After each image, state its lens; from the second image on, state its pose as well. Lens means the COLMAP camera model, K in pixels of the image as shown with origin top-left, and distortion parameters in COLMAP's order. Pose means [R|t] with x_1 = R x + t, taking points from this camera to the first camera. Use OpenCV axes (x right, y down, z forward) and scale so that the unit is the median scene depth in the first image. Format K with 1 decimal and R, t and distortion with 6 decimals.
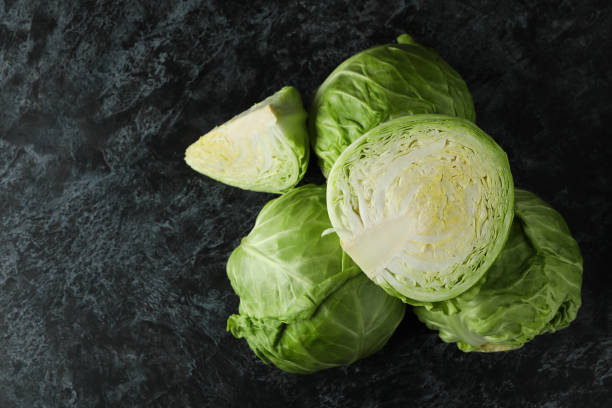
lens RADIAL K [[911.4, 0, 306.0], [0, 911.4, 204.0], [0, 0, 1]] dist [0.033808, 0.065570]
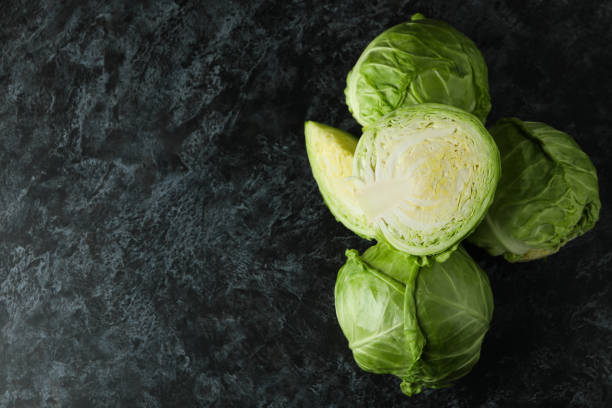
lens RADIAL K [[911.4, 0, 306.0], [0, 911.4, 204.0], [0, 0, 1]] dist [0.033808, 0.065570]
pose [[0.987813, -0.155235, -0.011315, -0.057328], [0.154243, 0.986054, -0.062496, 0.105789], [0.020859, 0.059989, 0.997981, -0.174944]]
